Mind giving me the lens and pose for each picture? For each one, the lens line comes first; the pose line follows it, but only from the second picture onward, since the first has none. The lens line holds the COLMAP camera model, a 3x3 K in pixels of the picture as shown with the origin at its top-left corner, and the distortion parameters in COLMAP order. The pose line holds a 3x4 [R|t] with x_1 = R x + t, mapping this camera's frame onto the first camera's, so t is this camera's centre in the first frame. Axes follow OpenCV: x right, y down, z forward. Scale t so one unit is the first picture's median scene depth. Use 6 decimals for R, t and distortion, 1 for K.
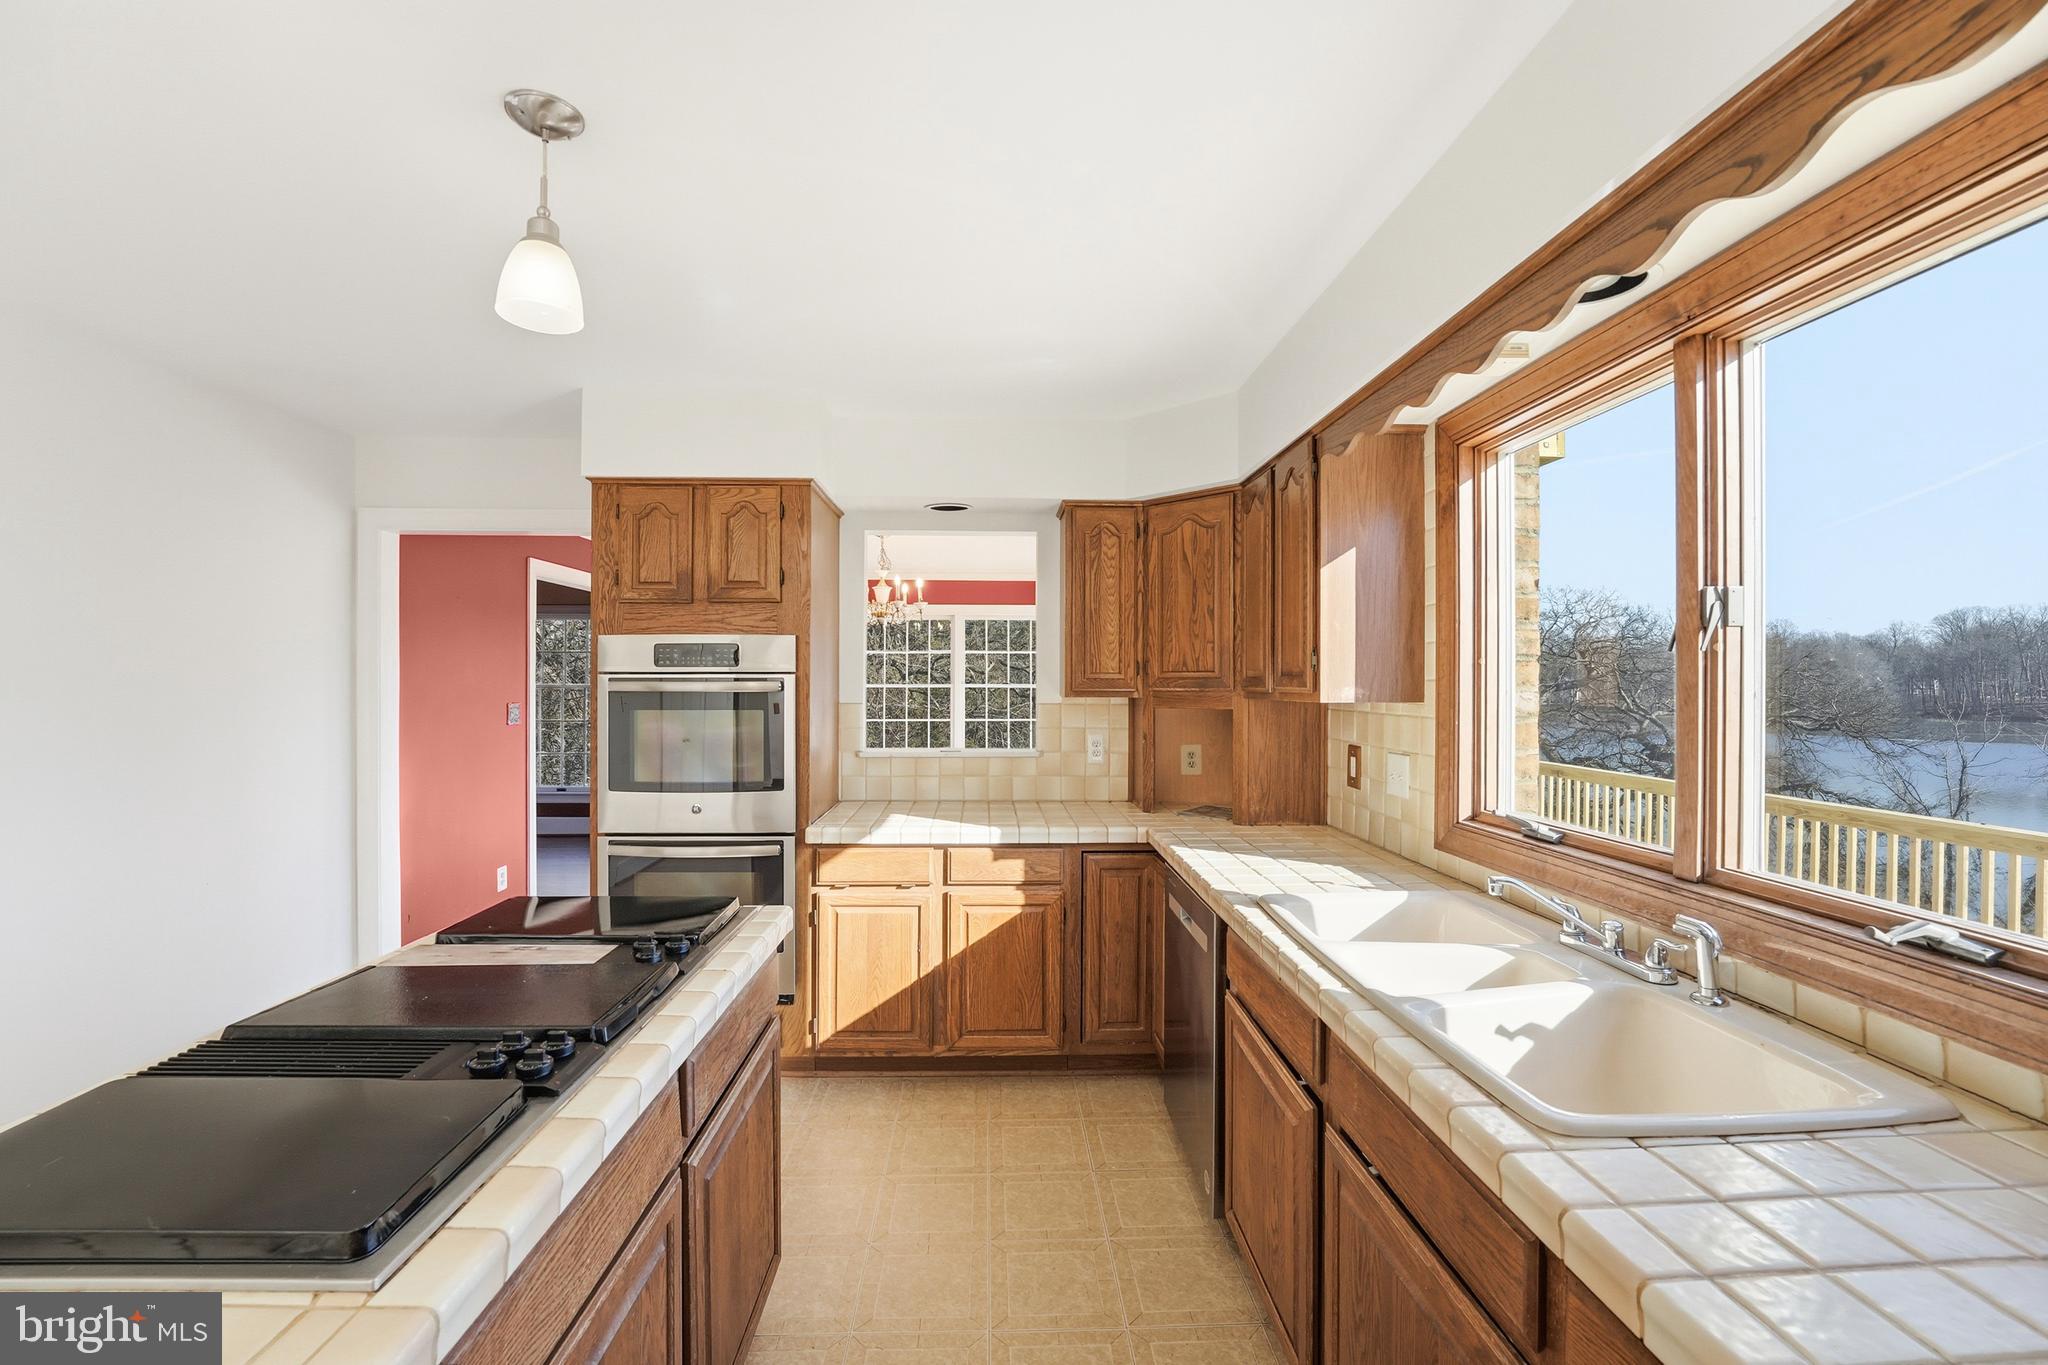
lens RADIAL K [[861.4, 0, 1021.0], [0, 861.4, 685.1], [0, 0, 1]] dist [-0.017018, 0.000490]
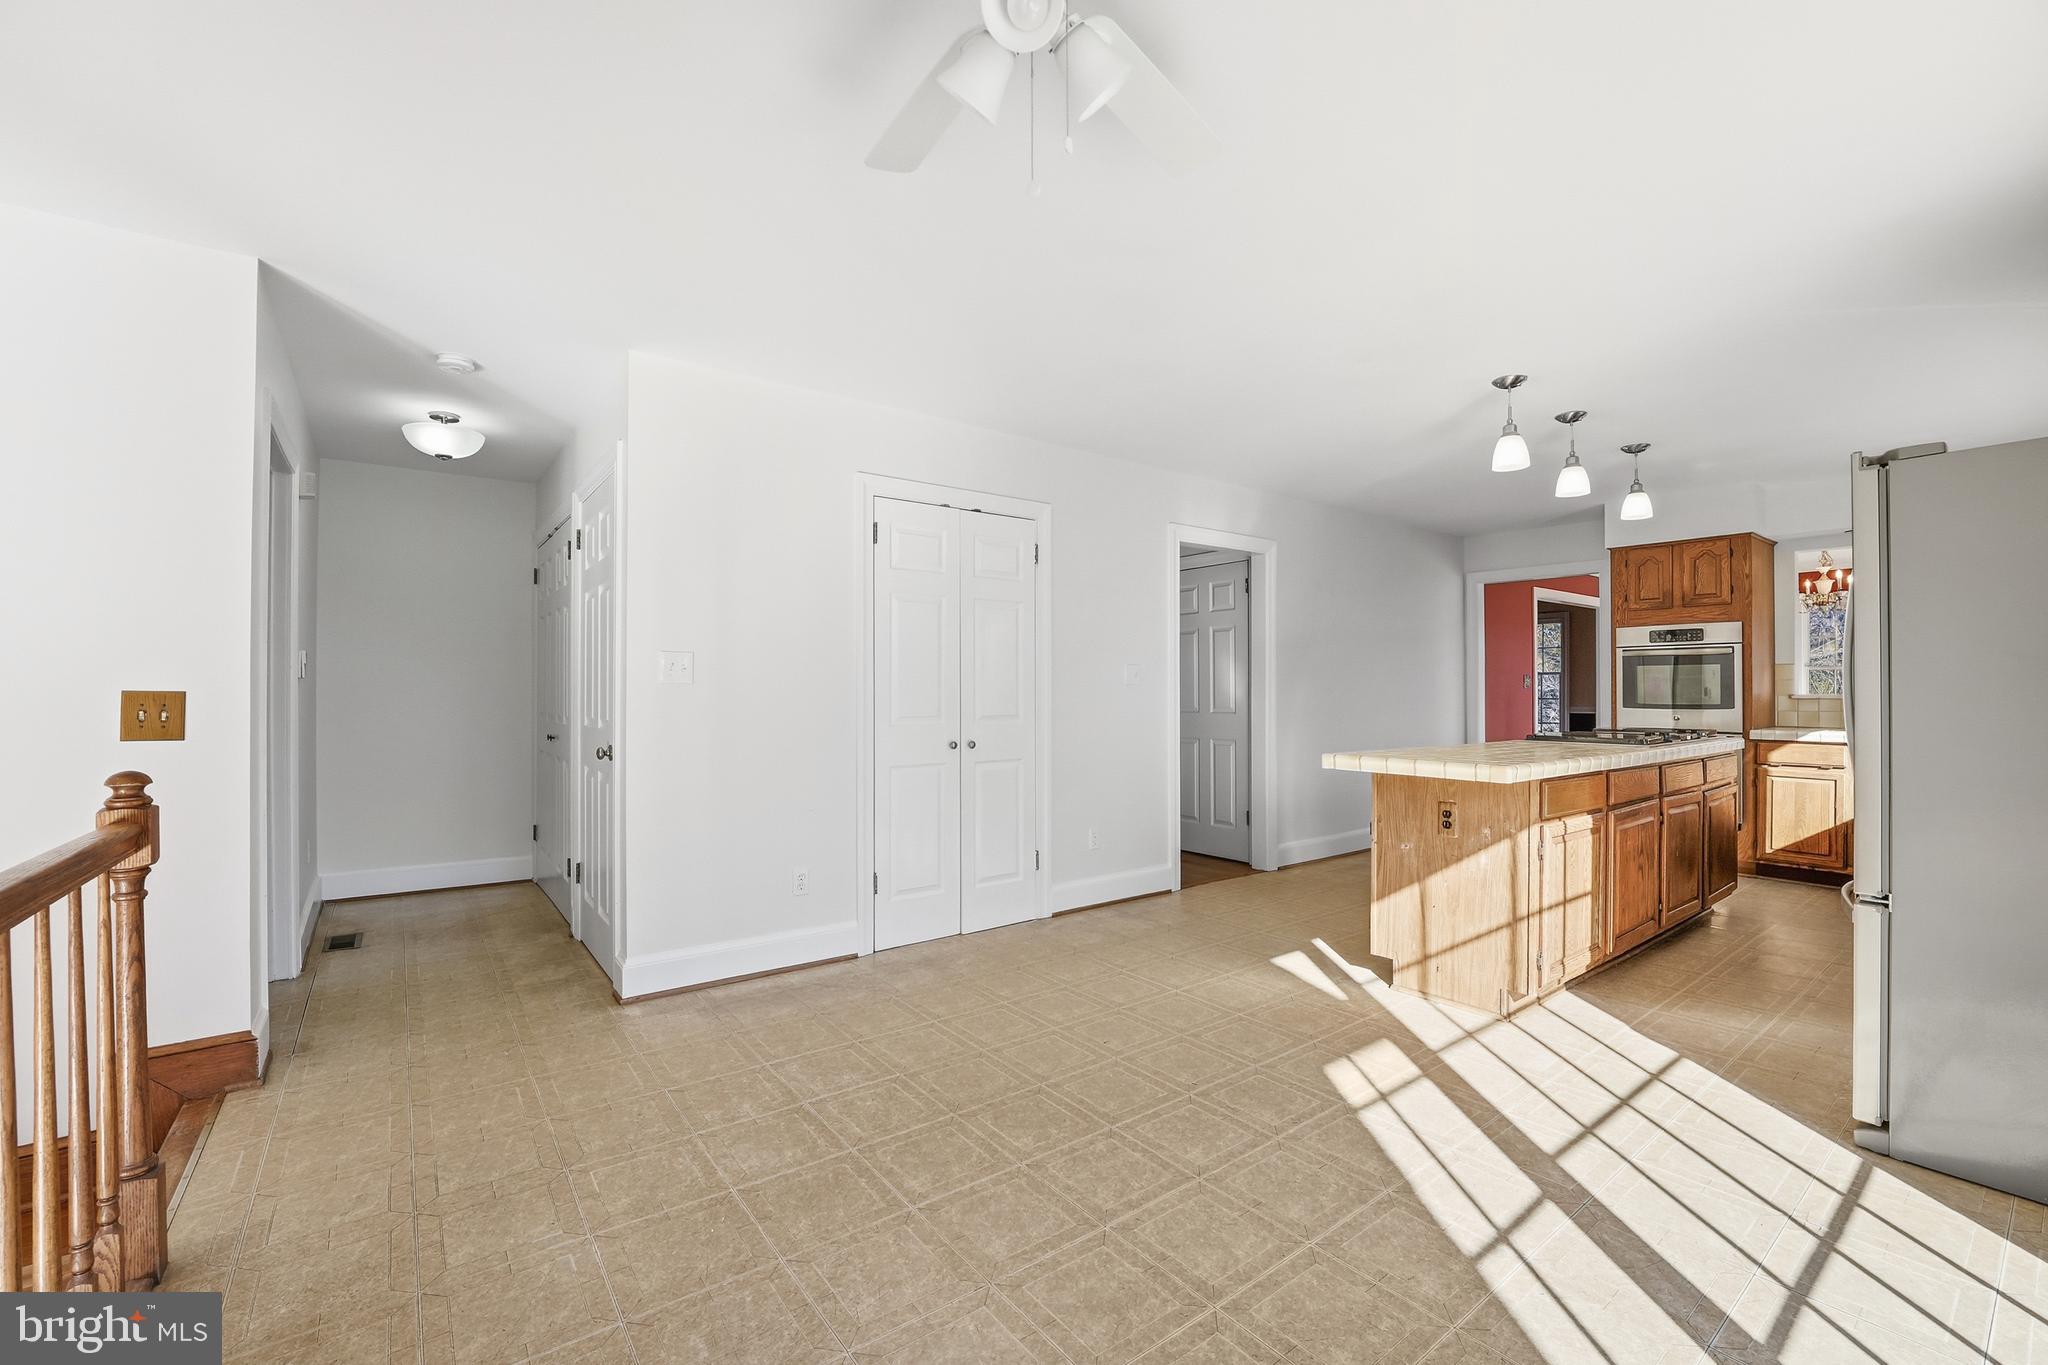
lens RADIAL K [[861.4, 0, 1012.6], [0, 861.4, 691.0], [0, 0, 1]] dist [-0.017018, 0.000490]
pose [[0.580527, -0.005195, -0.814224, 0.290037], [0.002265, 0.999986, -0.004765, 0.089644], [0.814238, 0.000922, 0.580531, -1.230117]]
